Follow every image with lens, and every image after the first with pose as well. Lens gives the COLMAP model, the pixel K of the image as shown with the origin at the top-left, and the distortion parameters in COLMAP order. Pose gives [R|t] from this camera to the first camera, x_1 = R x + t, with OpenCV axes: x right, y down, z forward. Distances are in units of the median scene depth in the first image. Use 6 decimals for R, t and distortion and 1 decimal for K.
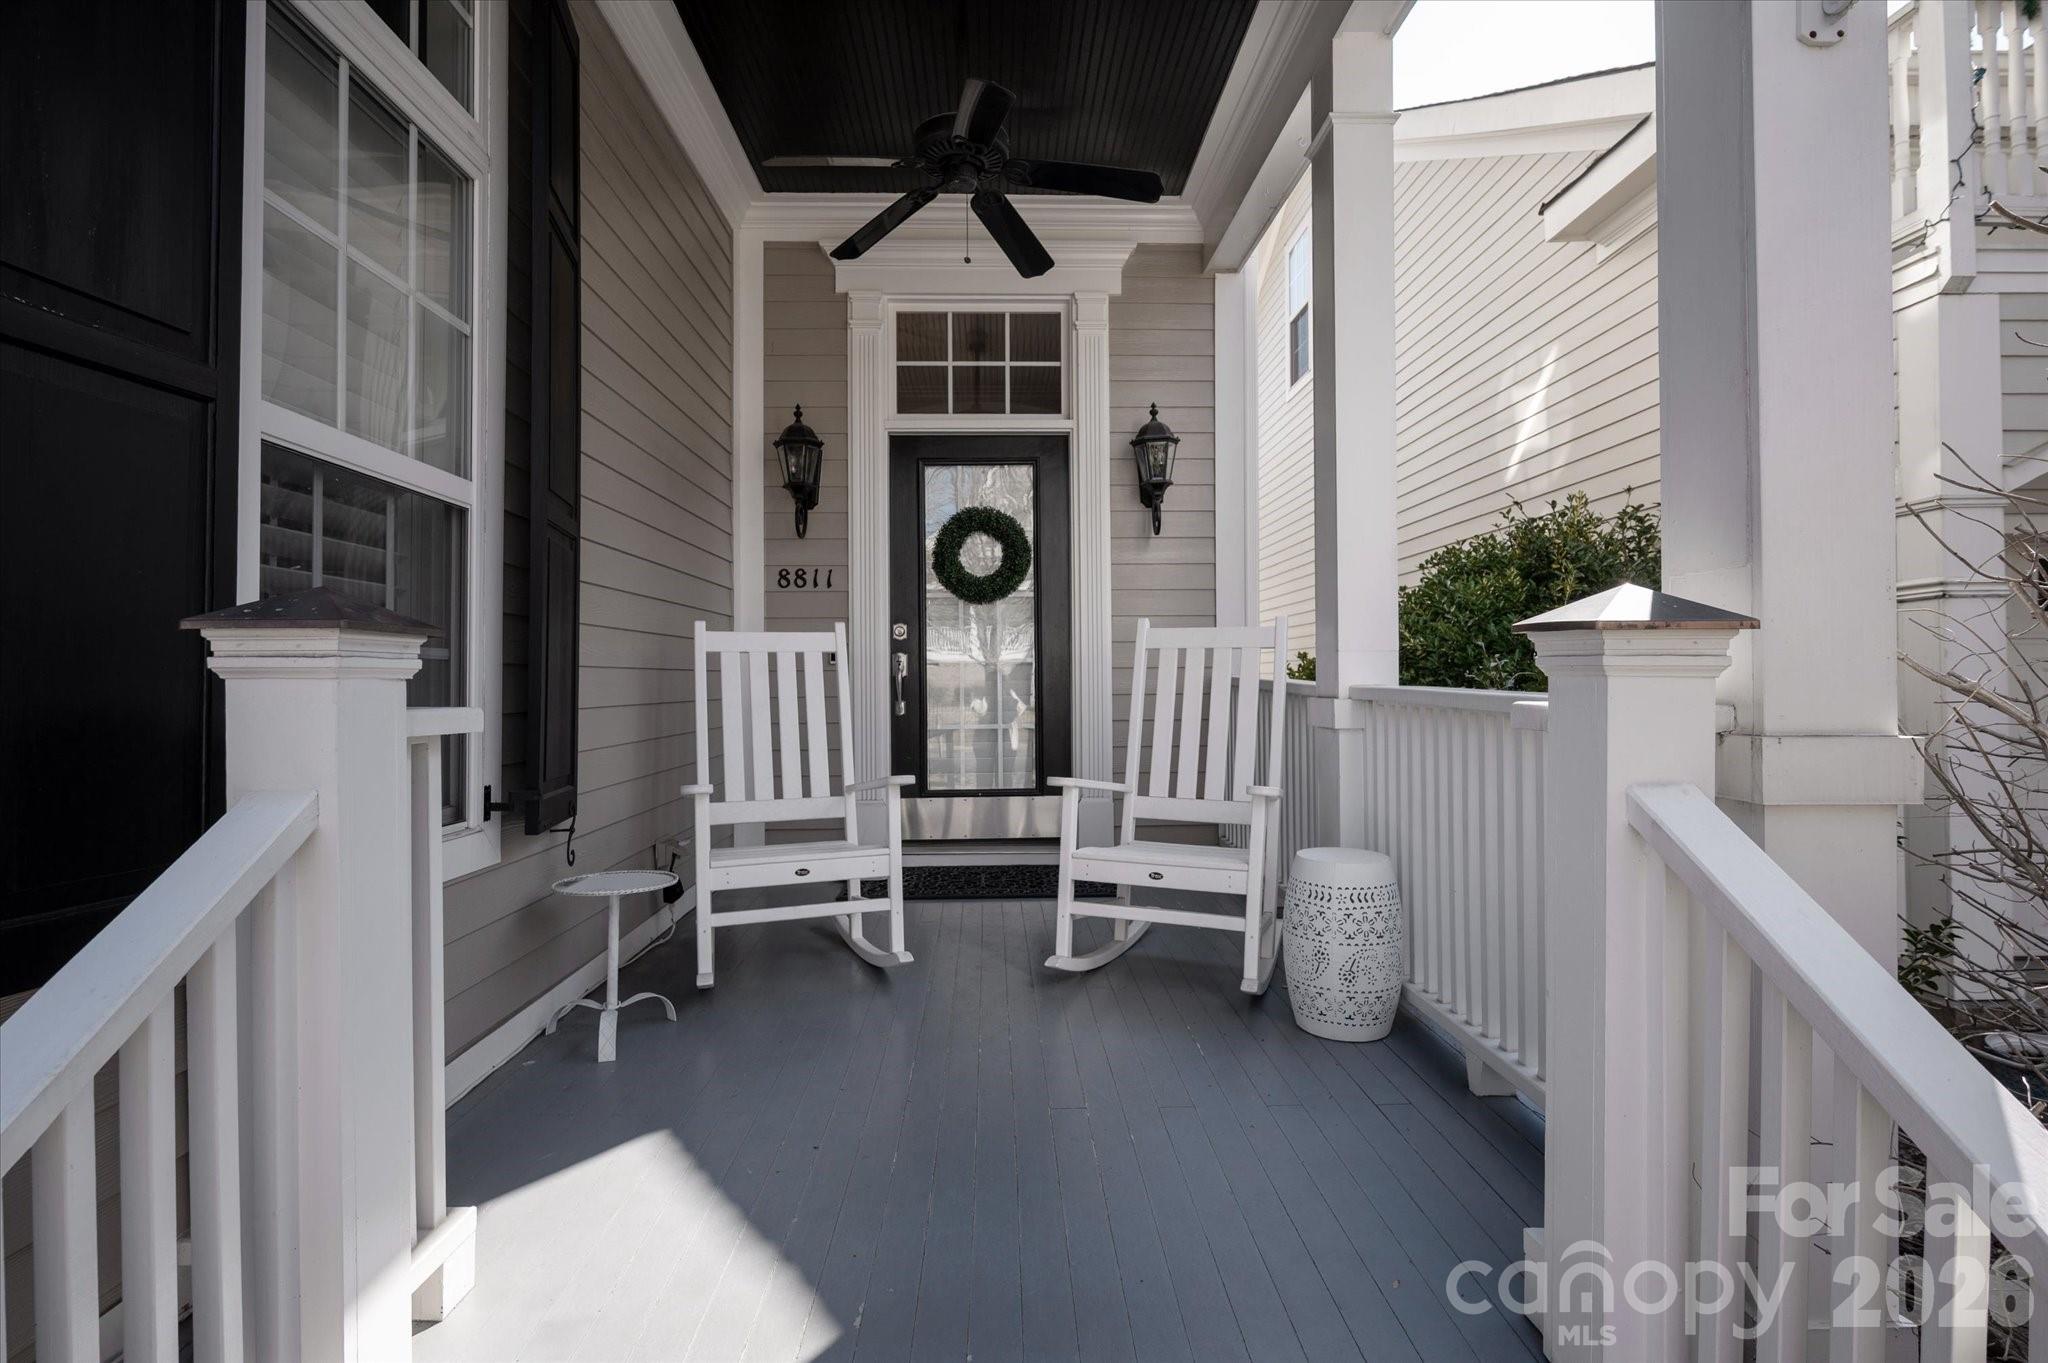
lens RADIAL K [[887.5, 0, 1024.5], [0, 887.5, 667.3], [0, 0, 1]] dist [0.000178, 0.000176]
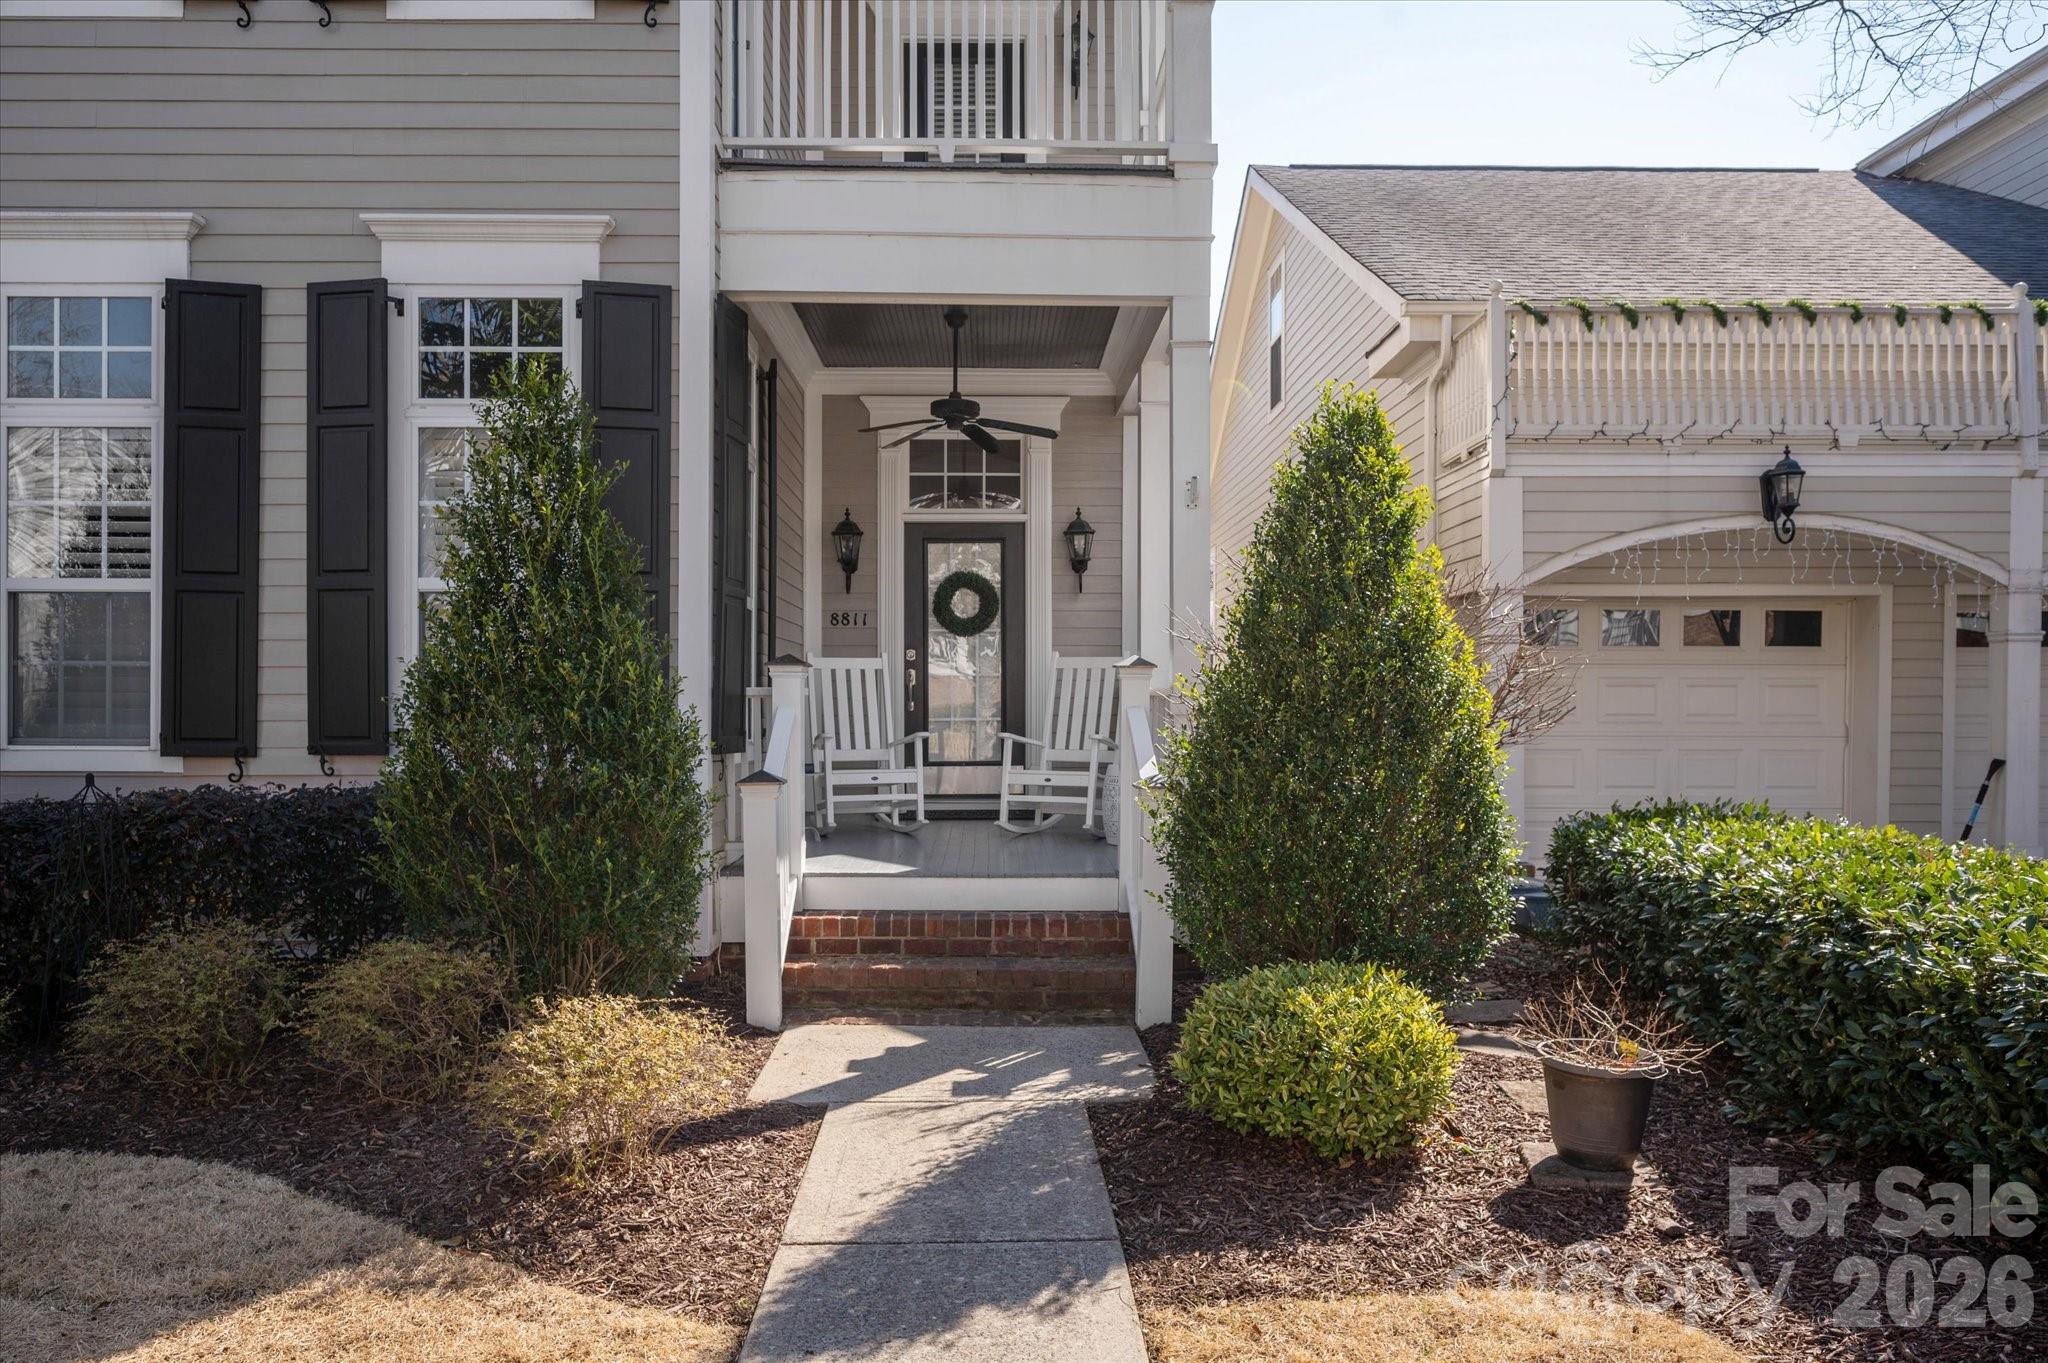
lens RADIAL K [[887.5, 0, 1024.5], [0, 887.5, 667.3], [0, 0, 1]] dist [0.000178, 0.000176]
pose [[0.999873, 0.005613, 0.014909, 0.029073], [-0.005384, 0.999867, -0.015373, 0.002826], [-0.014993, 0.015291, 0.999771, -0.499352]]
